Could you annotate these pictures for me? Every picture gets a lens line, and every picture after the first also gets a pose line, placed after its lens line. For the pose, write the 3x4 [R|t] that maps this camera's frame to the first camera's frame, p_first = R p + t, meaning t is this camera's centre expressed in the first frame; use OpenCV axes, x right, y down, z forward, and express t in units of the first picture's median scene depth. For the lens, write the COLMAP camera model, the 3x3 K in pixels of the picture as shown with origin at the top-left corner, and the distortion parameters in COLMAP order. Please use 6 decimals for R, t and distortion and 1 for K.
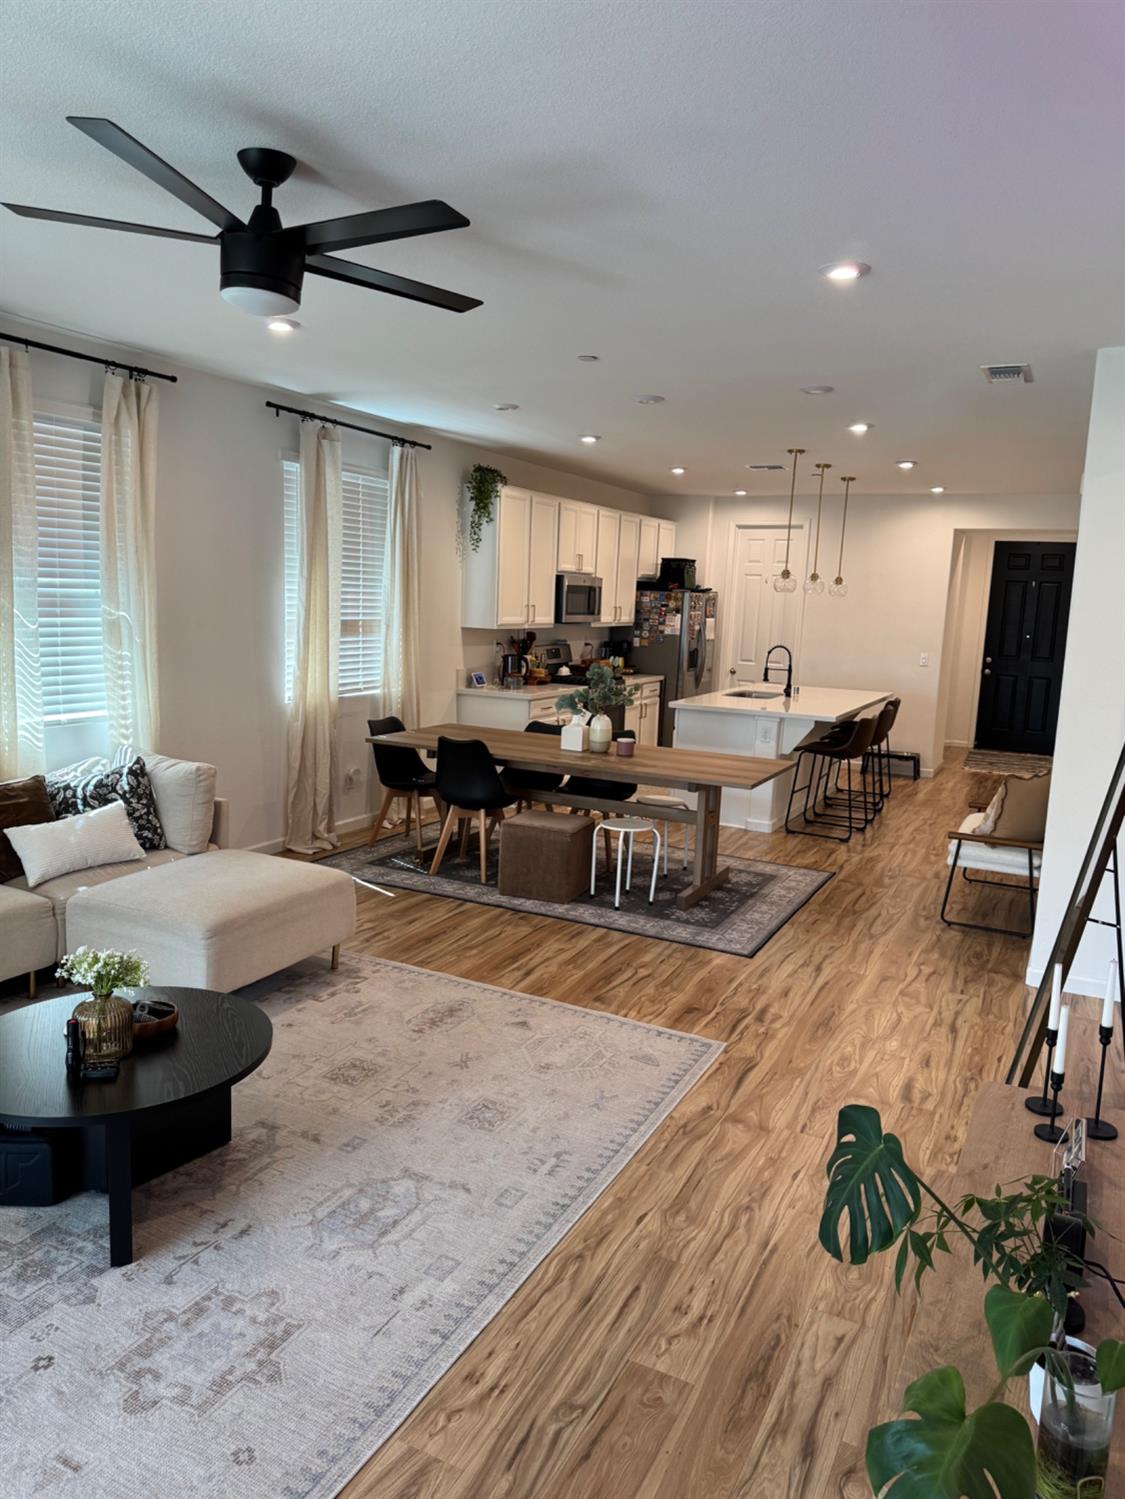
lens RADIAL K [[1059.6, 0, 538.6], [0, 1059.6, 740.3], [0, 0, 1]] dist [0.037462, -0.031462]
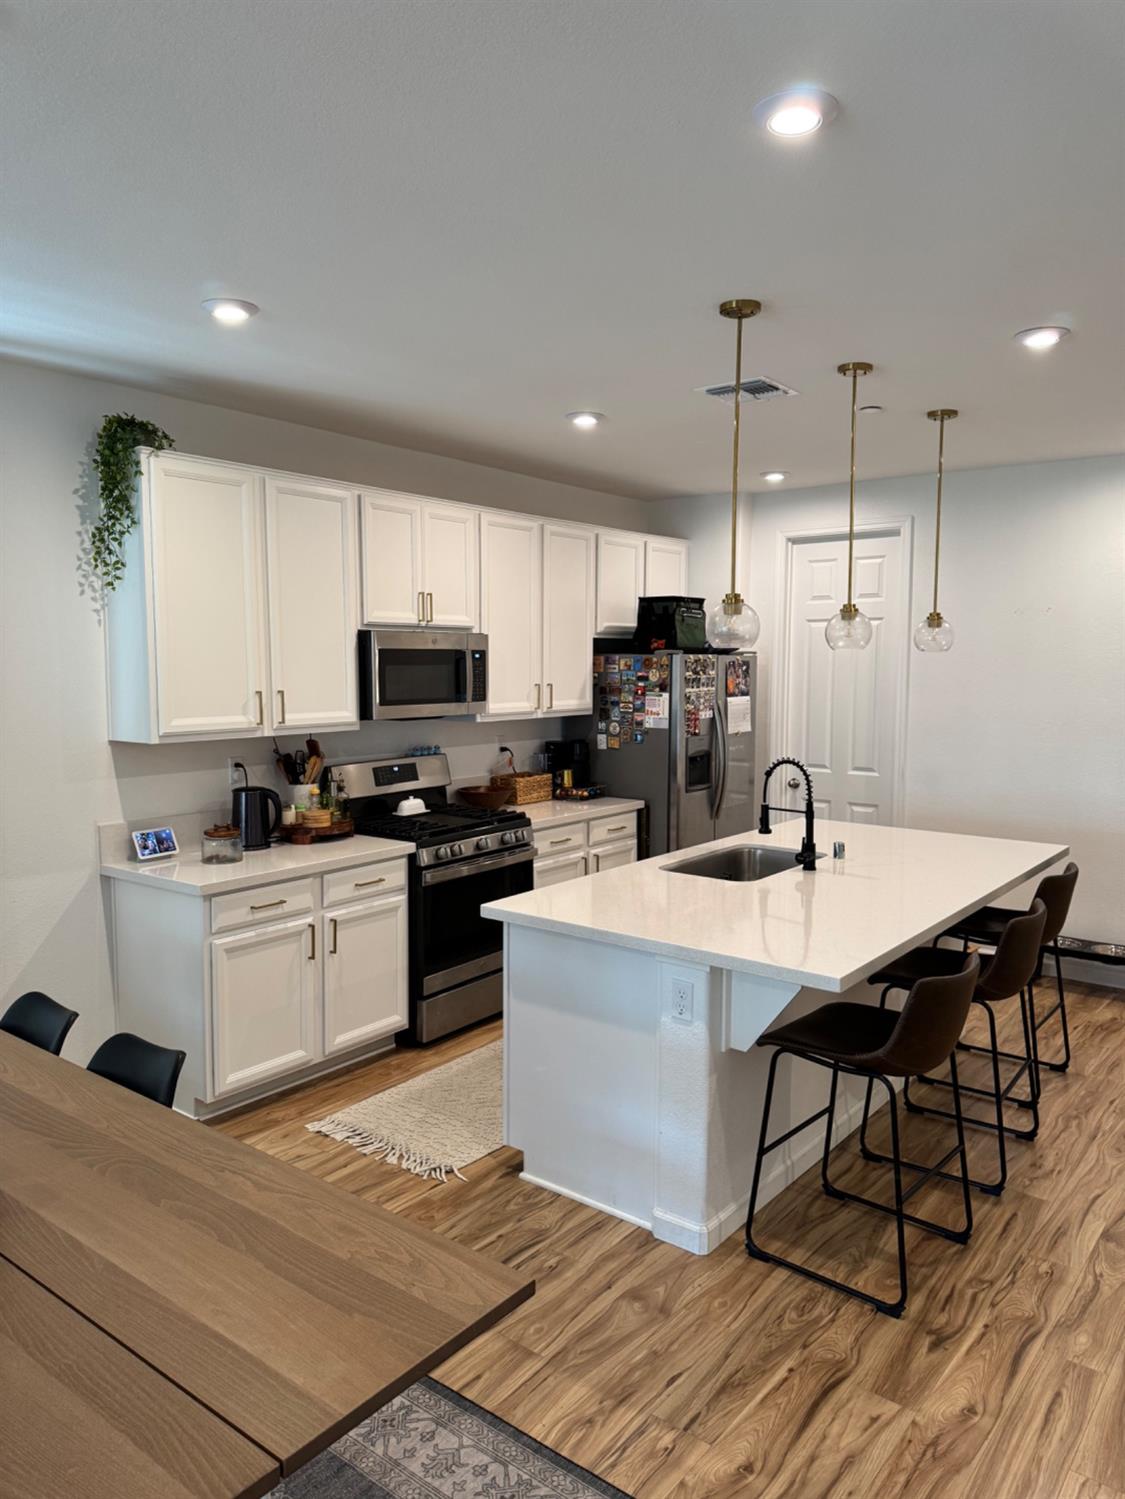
lens RADIAL K [[1059.6, 0, 536.3], [0, 1059.6, 721.4], [0, 0, 1]] dist [0.037462, -0.031462]
pose [[0.979459, -0.025152, -0.200069, 0.194051], [0.008347, 0.996397, -0.084400, -0.061411], [0.201471, 0.080997, 0.976140, 0.472267]]
